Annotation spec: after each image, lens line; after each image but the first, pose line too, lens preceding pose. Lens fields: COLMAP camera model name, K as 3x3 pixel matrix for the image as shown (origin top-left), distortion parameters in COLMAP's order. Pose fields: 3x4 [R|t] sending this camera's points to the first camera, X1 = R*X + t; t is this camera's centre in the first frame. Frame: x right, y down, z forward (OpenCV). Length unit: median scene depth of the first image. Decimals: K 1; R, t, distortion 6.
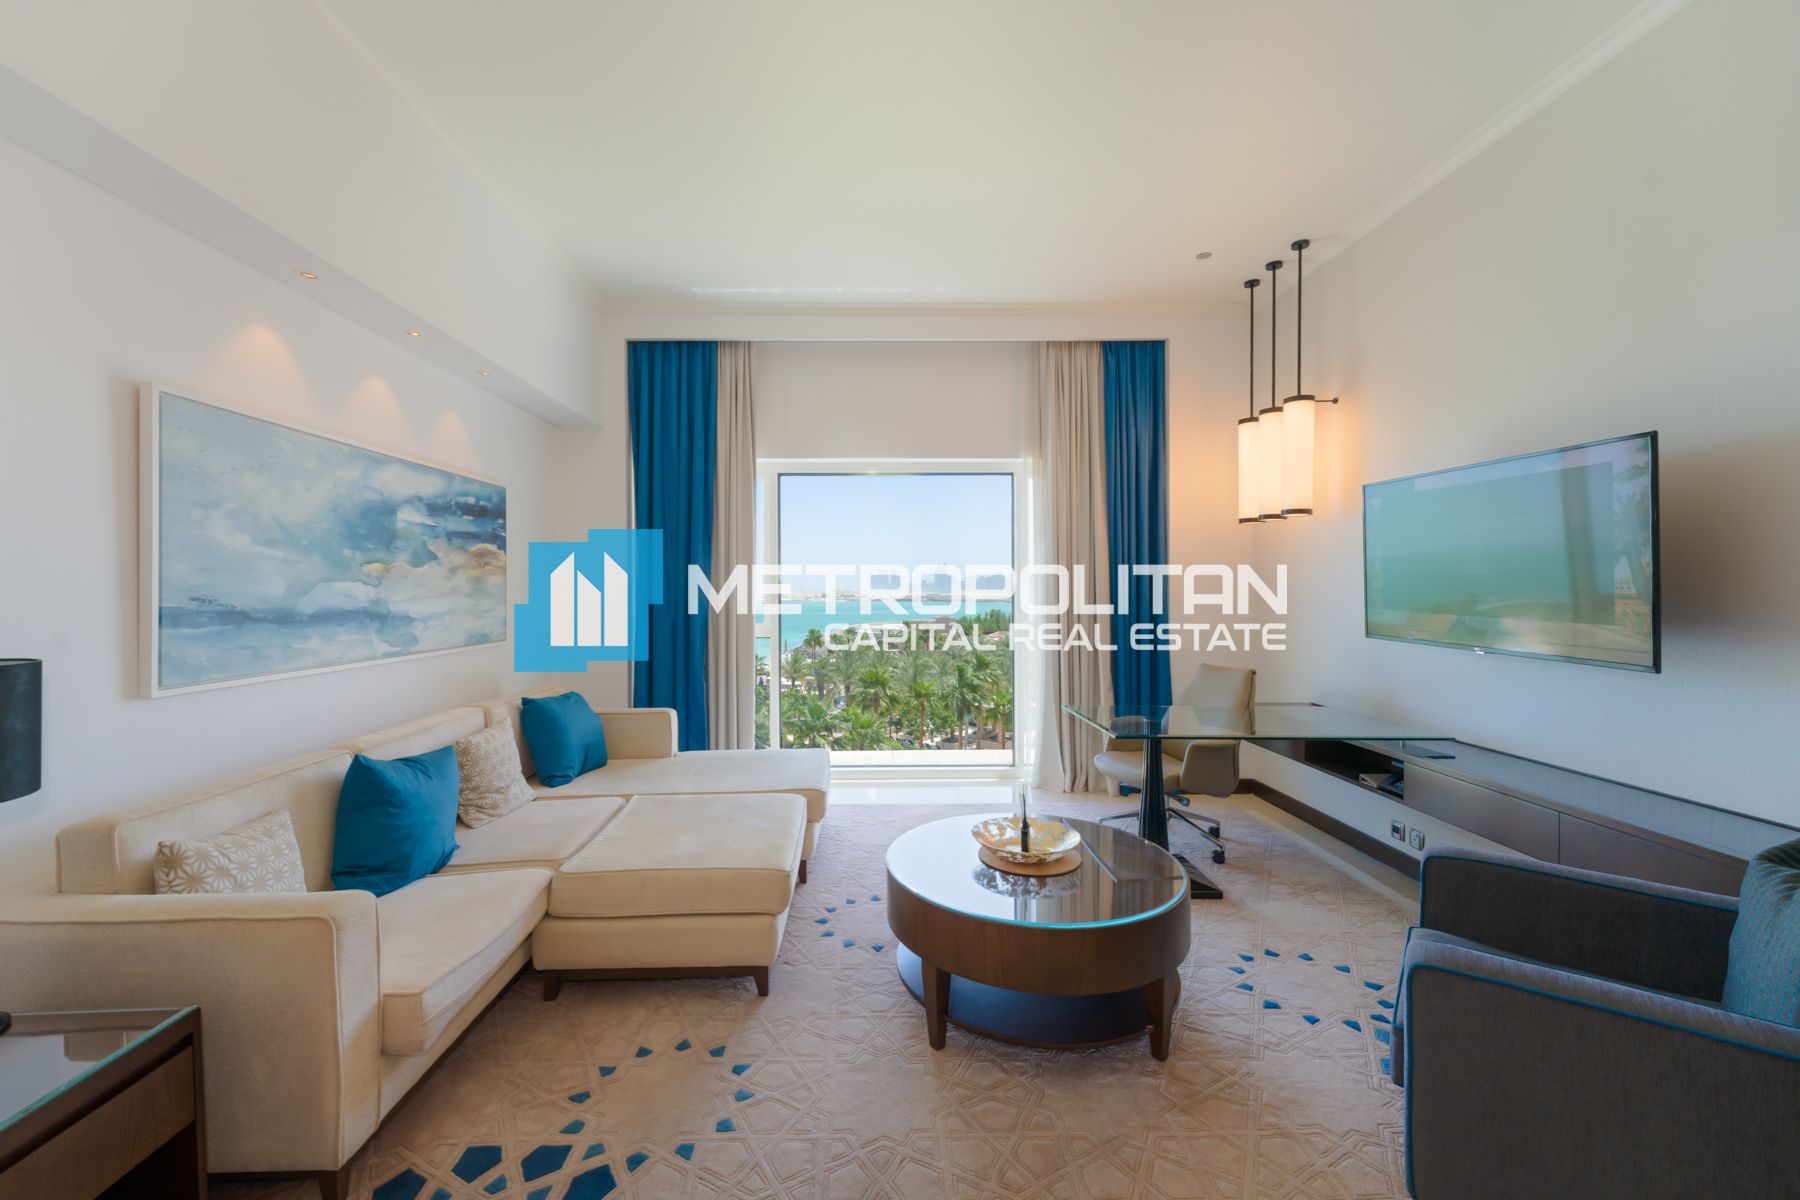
lens RADIAL K [[717.6, 0, 878.2], [0, 717.6, 595.5], [0, 0, 1]] dist [0.013956, -0.003695]
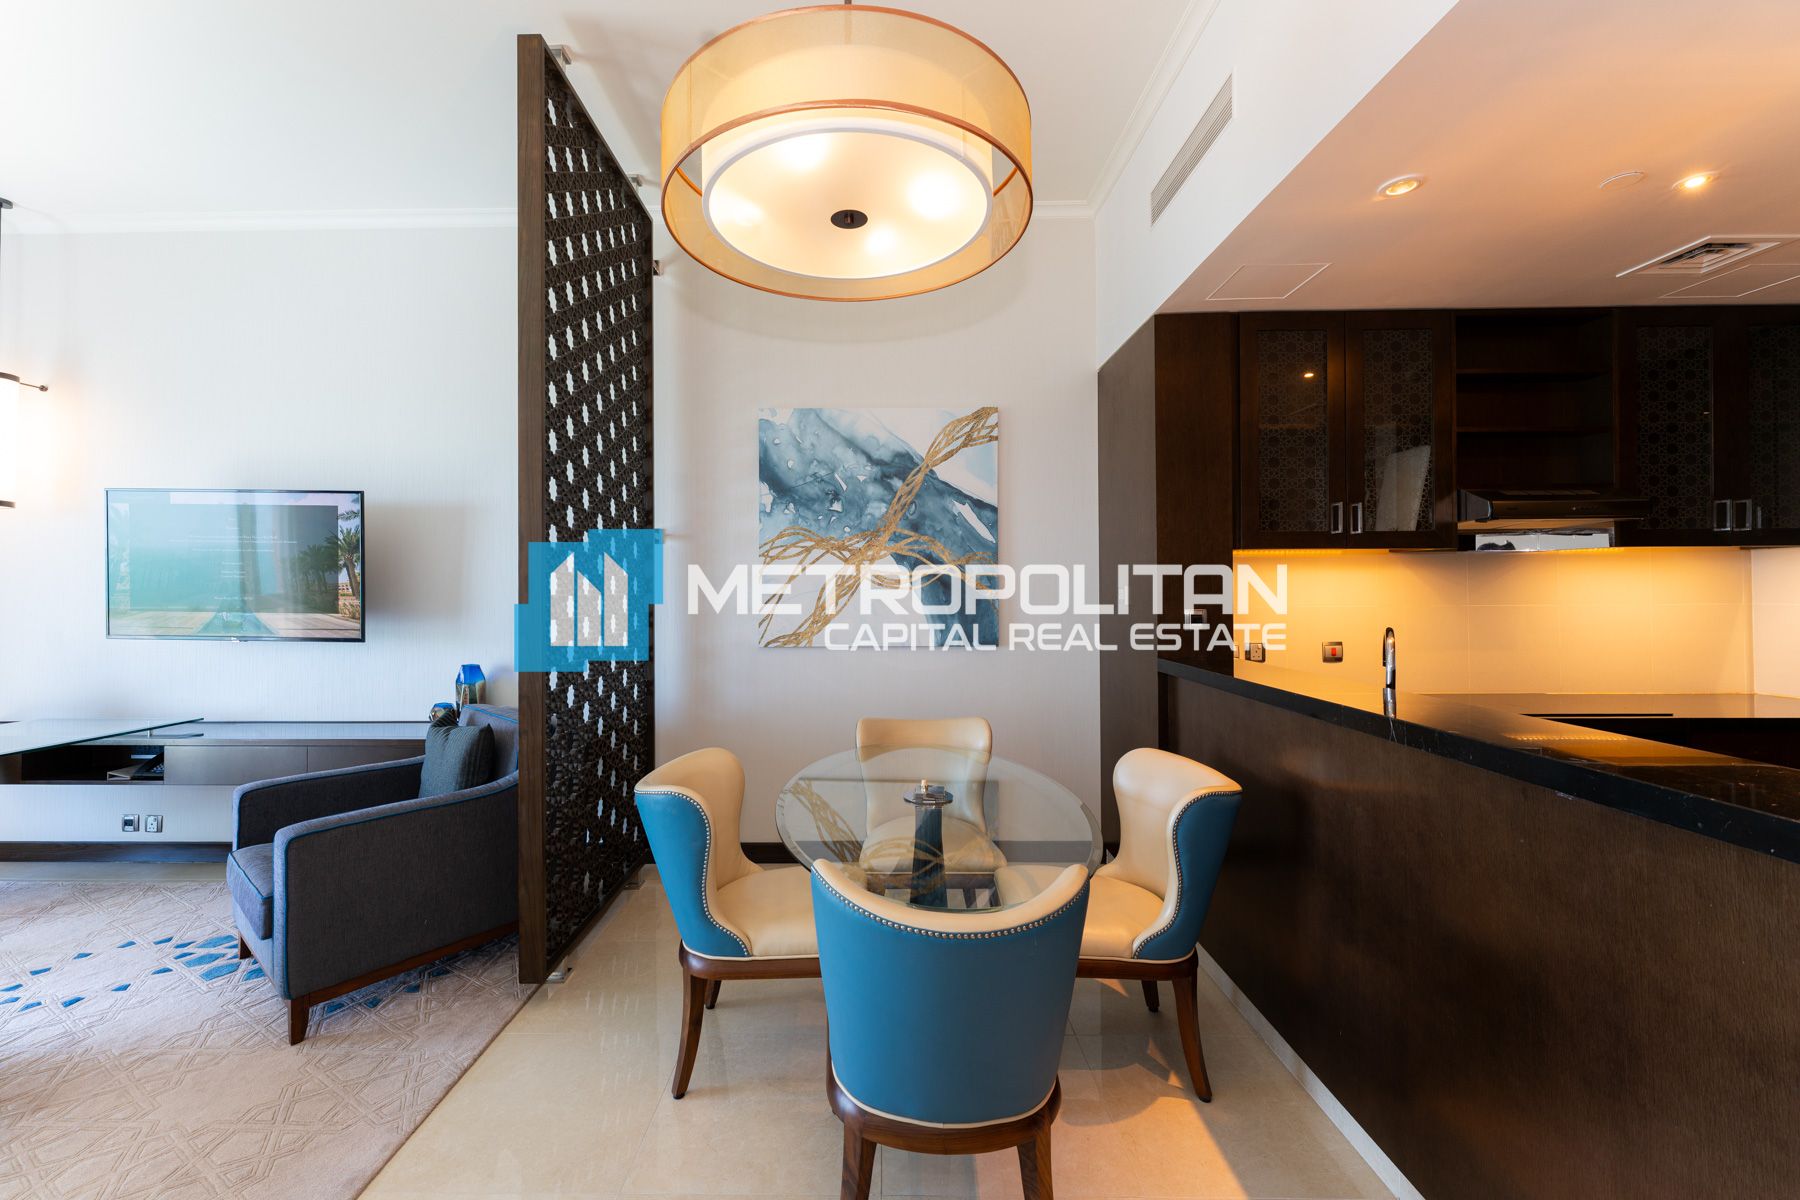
lens RADIAL K [[728.8, 0, 877.9], [0, 728.8, 580.7], [0, 0, 1]] dist [-0.001765, -0.000017]
pose [[0.027766, 0.013909, 0.999518, -0.305075], [0.013016, 0.999813, -0.014275, 0.005650], [-0.999530, 0.013406, 0.027579, -0.109198]]
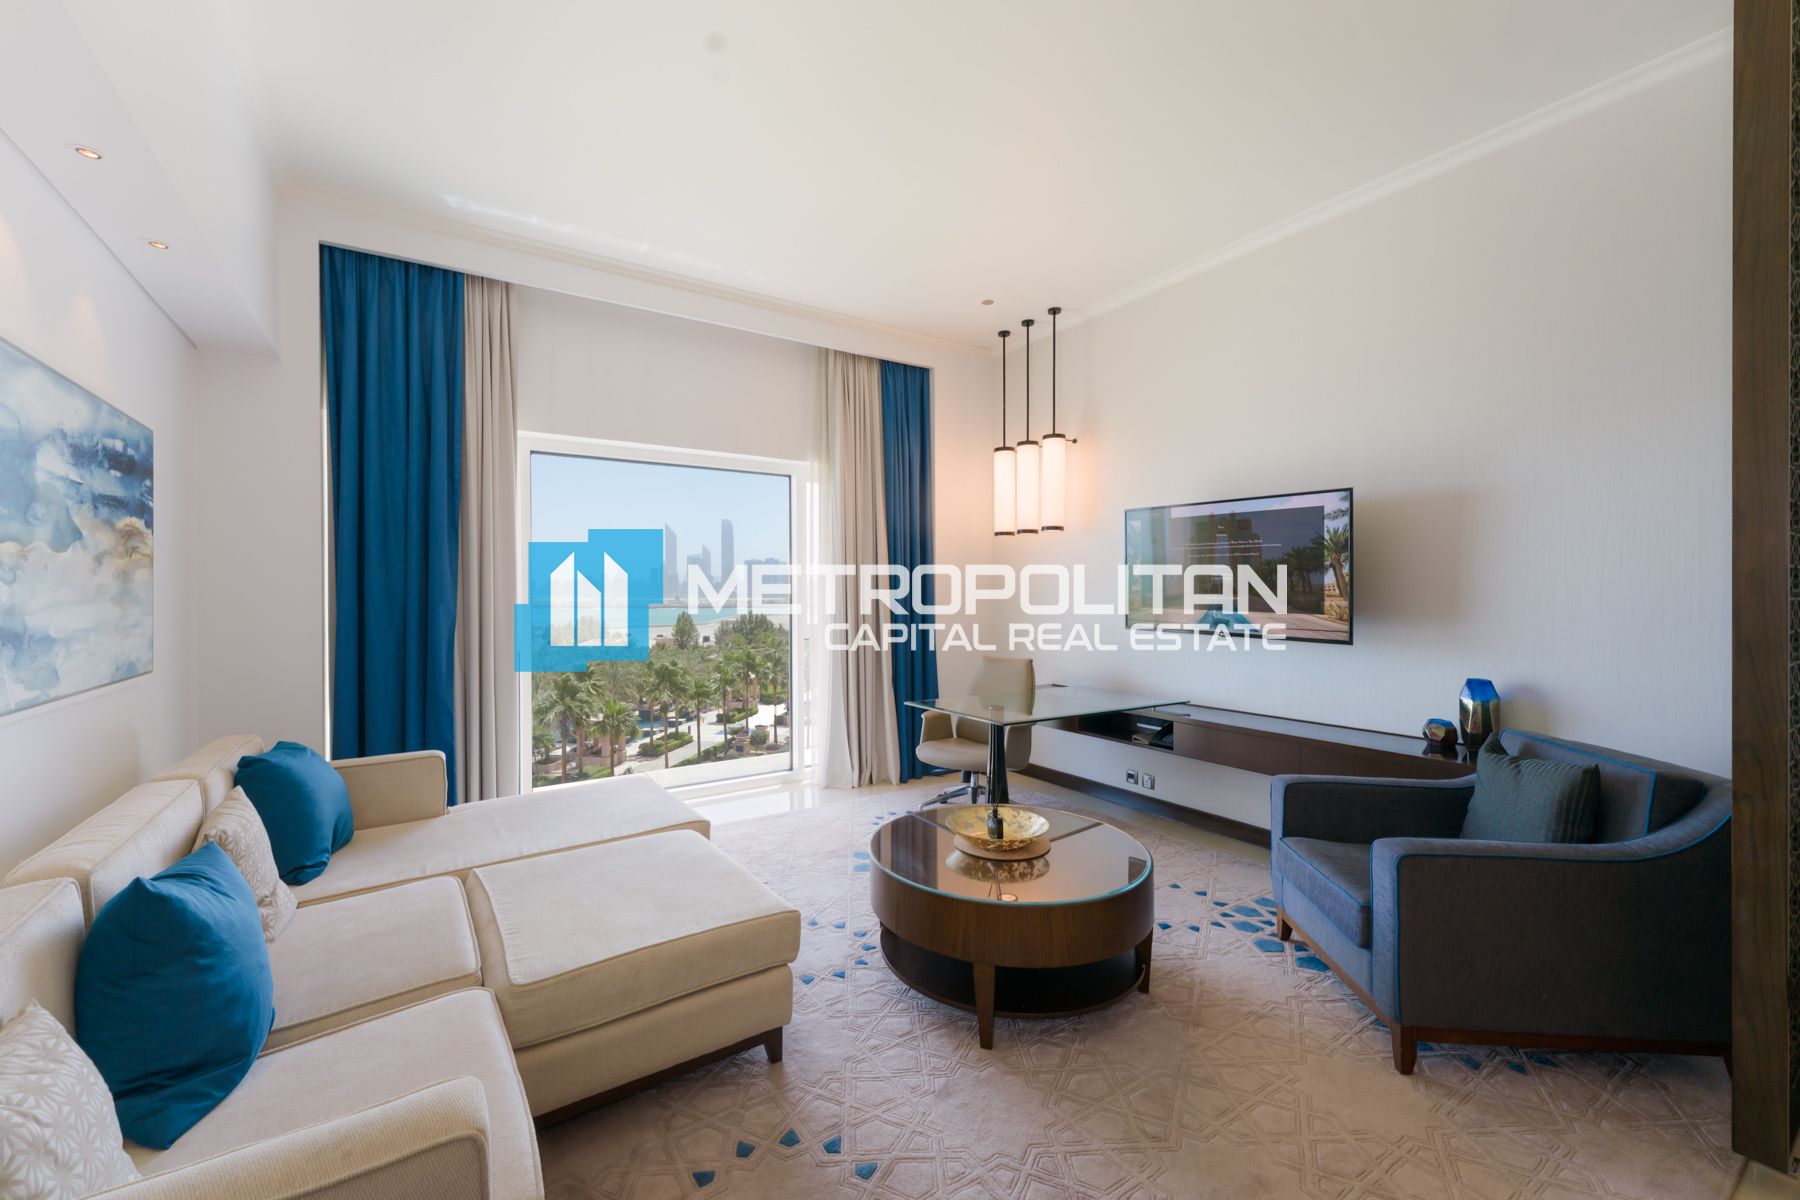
lens RADIAL K [[717.6, 0, 878.2], [0, 717.6, 595.5], [0, 0, 1]] dist [0.013956, -0.003695]
pose [[0.849268, -0.002016, 0.527958, -0.357395], [0.005474, 0.999973, -0.004986, 0.002592], [-0.527934, 0.007124, 0.849256, 0.140379]]
